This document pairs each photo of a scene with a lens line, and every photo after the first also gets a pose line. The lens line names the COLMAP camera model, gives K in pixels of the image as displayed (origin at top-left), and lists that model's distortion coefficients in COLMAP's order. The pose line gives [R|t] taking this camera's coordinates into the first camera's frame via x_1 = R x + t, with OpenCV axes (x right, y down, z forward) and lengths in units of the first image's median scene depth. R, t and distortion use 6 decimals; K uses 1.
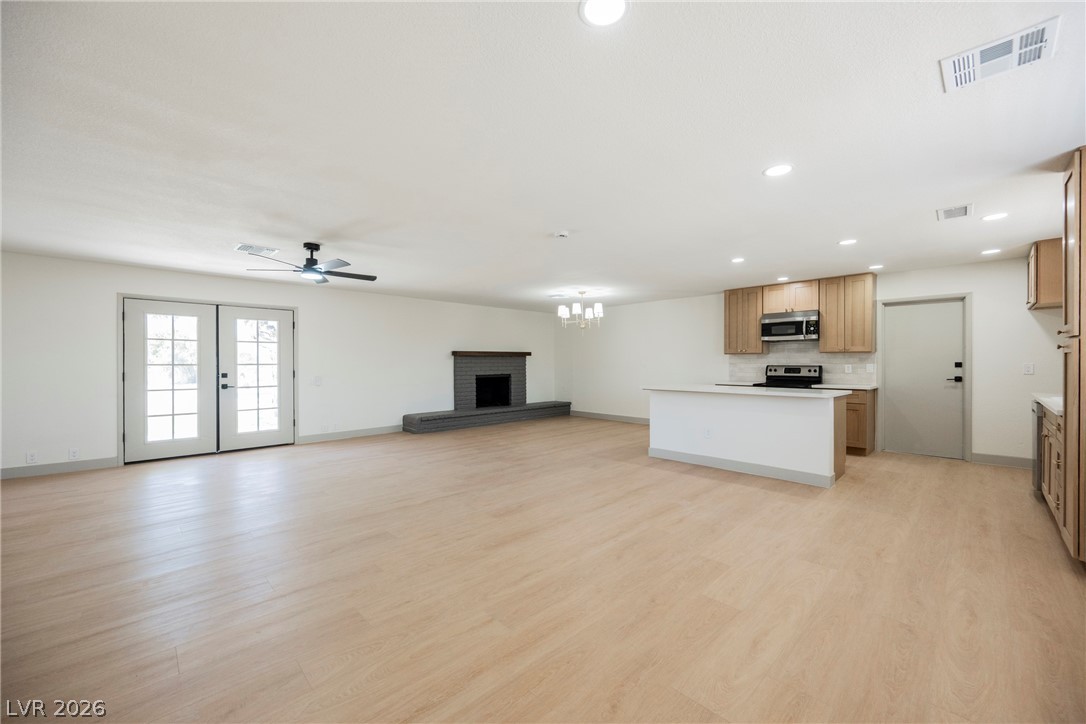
lens RADIAL K [[418.2, 0, 548.5], [0, 418.2, 364.0], [0, 0, 1]] dist [-0.004083, -0.000115]
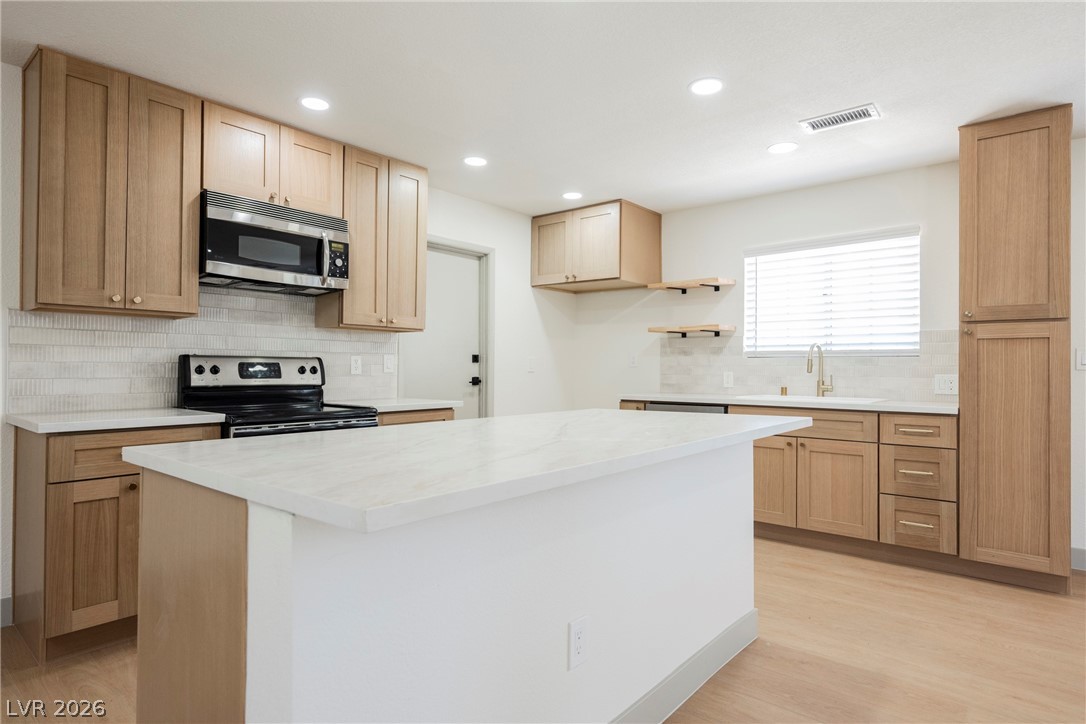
lens RADIAL K [[603.5, 0, 551.0], [0, 603.5, 360.6], [0, 0, 1]] dist [0.001925, 0.001278]
pose [[-0.100106, 0.012947, 0.994893, 0.045315], [-0.001519, 0.999912, -0.013165, 0.014382], [-0.994976, -0.002829, -0.100077, 0.828825]]
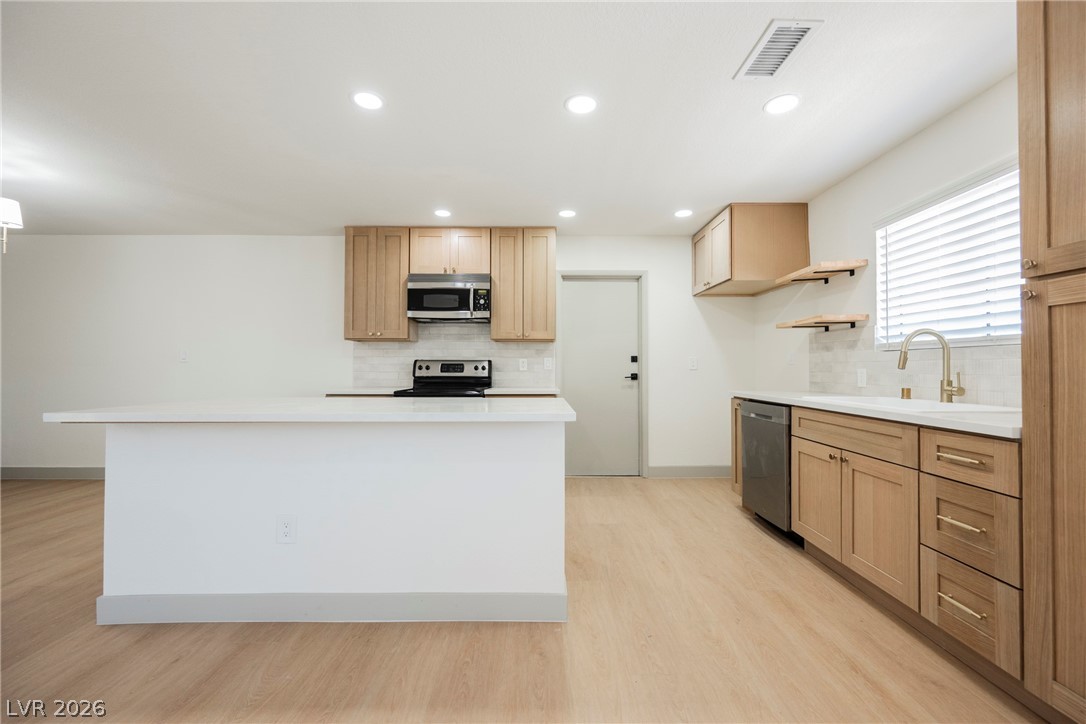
lens RADIAL K [[444.4, 0, 545.5], [0, 444.4, 361.6], [0, 0, 1]] dist [-0.001017, -0.000208]
pose [[0.696506, 0.011707, 0.717455, 0.204004], [0.000808, 0.999853, -0.017099, 0.018262], [-0.717550, 0.012490, 0.696395, 0.440842]]
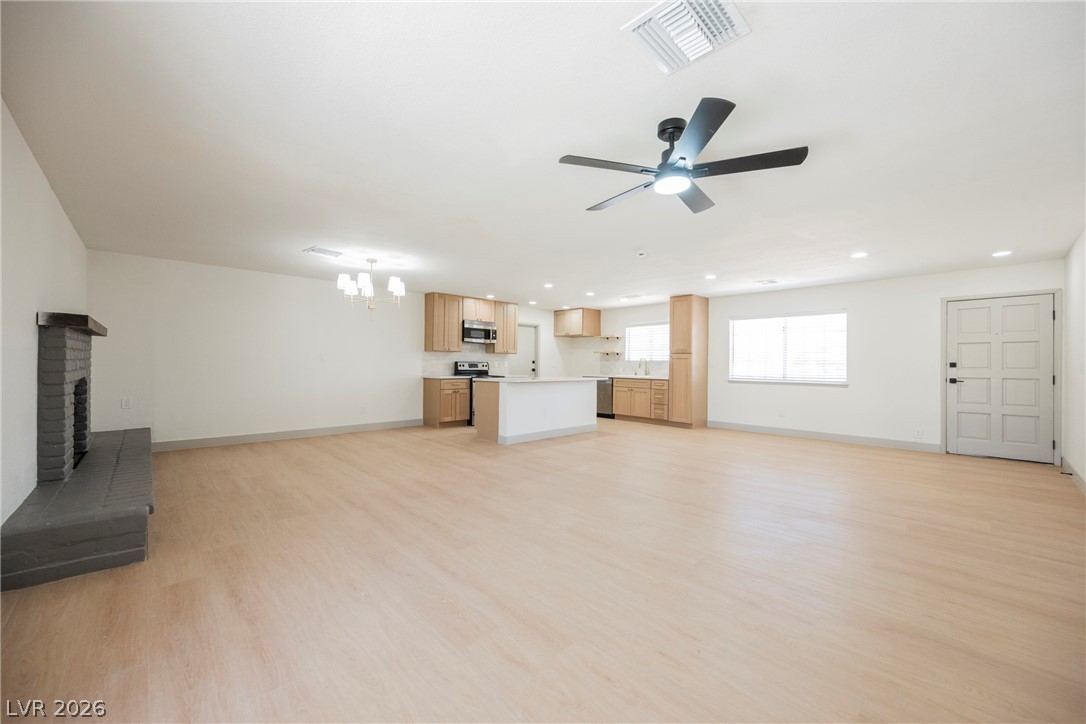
lens RADIAL K [[418.2, 0, 547.2], [0, 418.2, 364.0], [0, 0, 1]] dist [-0.004083, -0.000115]
pose [[0.013087, 0.002892, 0.999910, -0.737816], [-0.008200, 0.999963, -0.002785, 0.012521], [-0.999881, -0.008163, 0.013110, 0.776035]]
